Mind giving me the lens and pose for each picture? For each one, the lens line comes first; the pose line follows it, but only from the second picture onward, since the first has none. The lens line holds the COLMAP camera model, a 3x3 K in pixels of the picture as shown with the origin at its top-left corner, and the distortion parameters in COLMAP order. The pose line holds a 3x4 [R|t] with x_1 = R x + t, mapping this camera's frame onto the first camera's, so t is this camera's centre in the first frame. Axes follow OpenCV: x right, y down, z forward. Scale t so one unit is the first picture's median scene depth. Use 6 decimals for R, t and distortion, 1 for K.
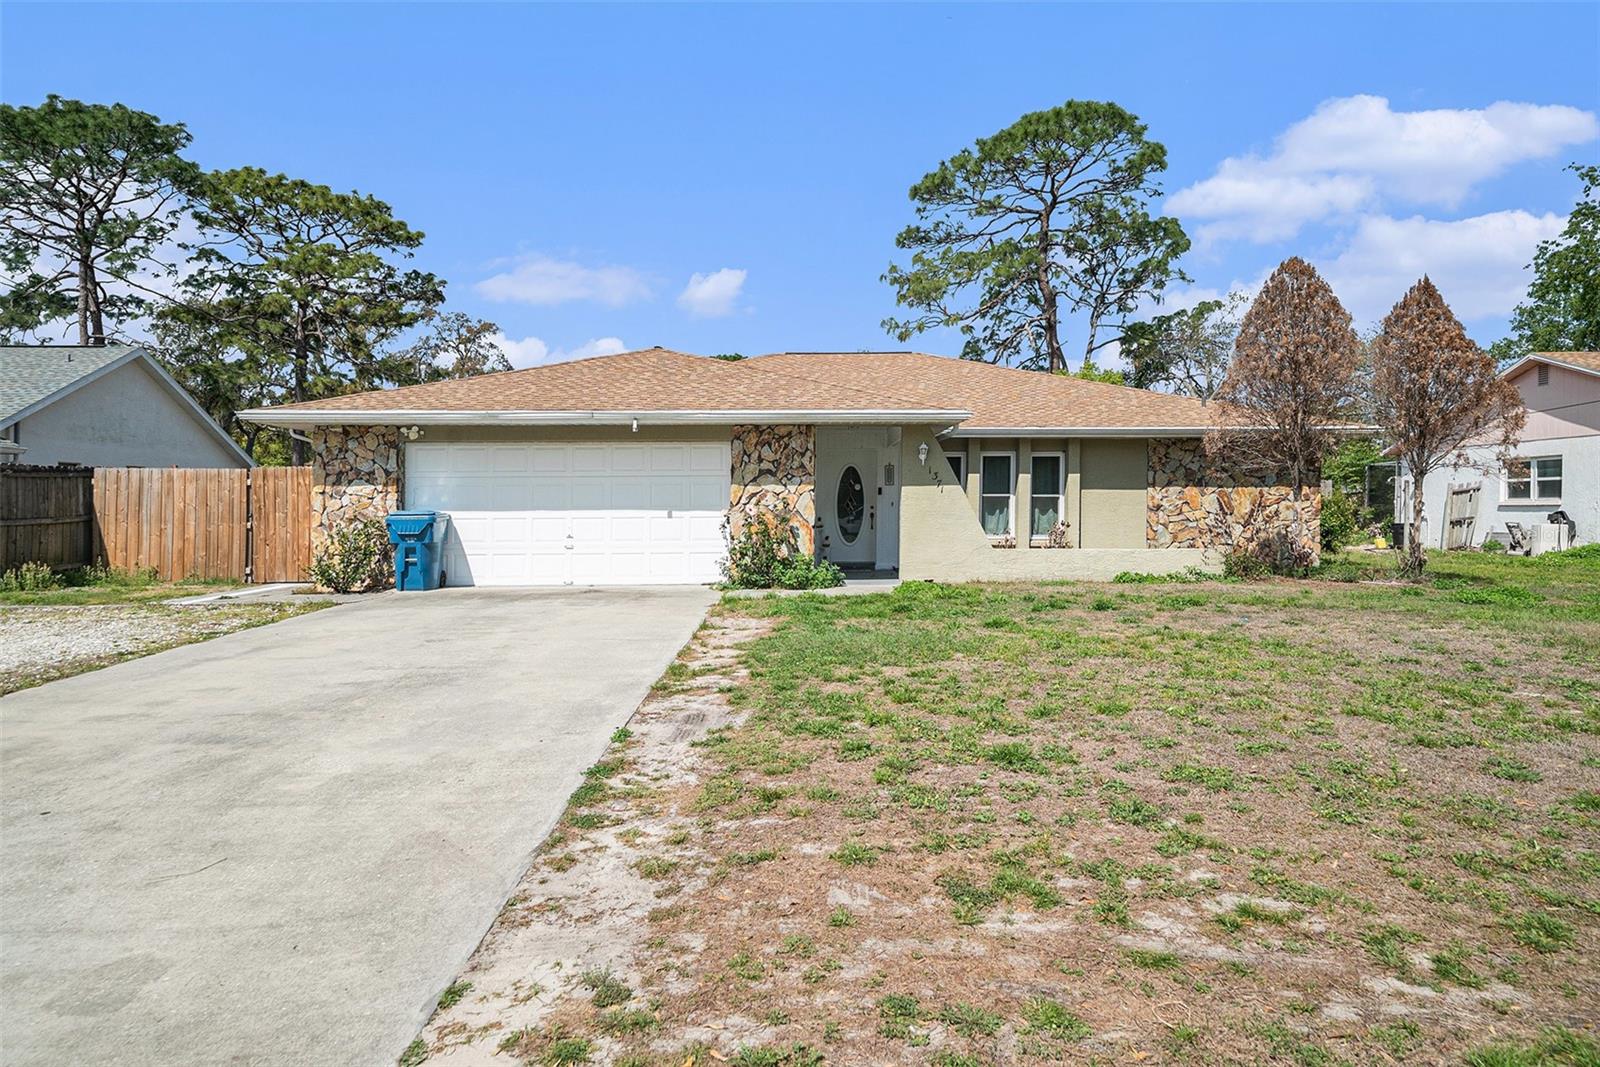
lens RADIAL K [[1102.2, 0, 878.5], [0, 1102.2, 530.3], [0, 0, 1]] dist [0.035914, 0.002522]
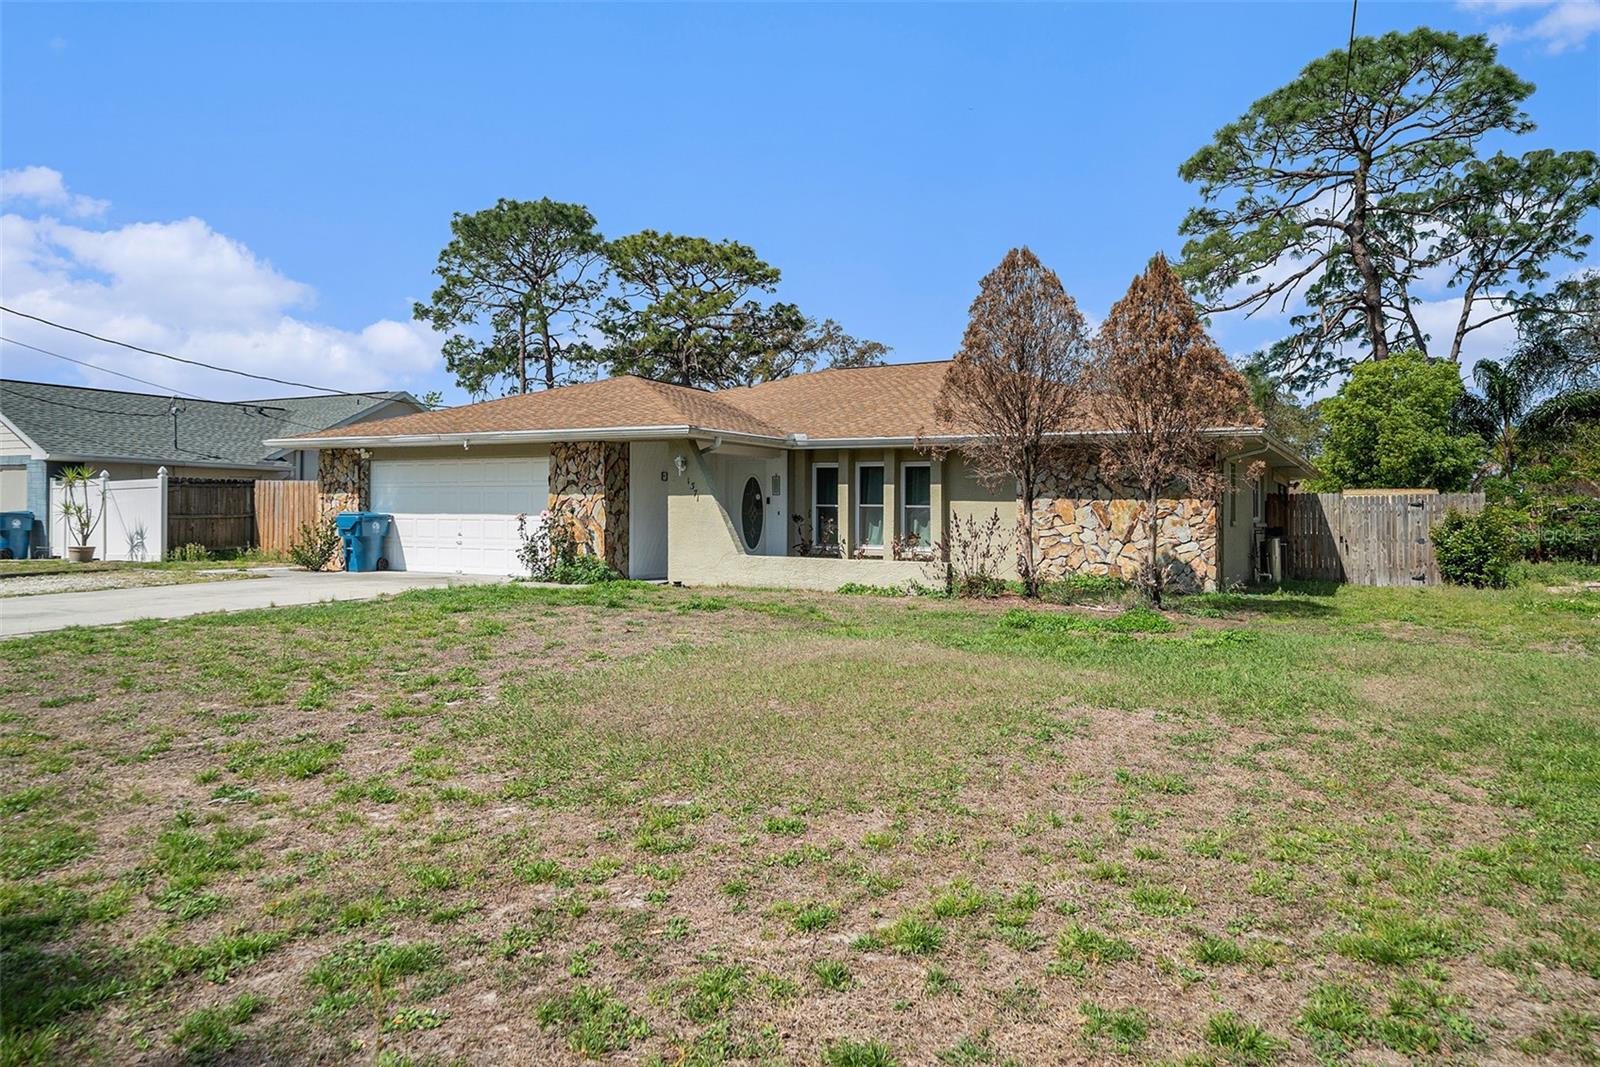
lens RADIAL K [[1150.1, 0, 800.0], [0, 1150.1, 533.5], [0, 0, 1]] dist [0.033237, 0.001403]
pose [[0.850293, 0.022391, -0.525833, 0.696855], [-0.027179, 0.999630, -0.001383, -0.003947], [0.525608, 0.015467, 0.850586, 0.091178]]
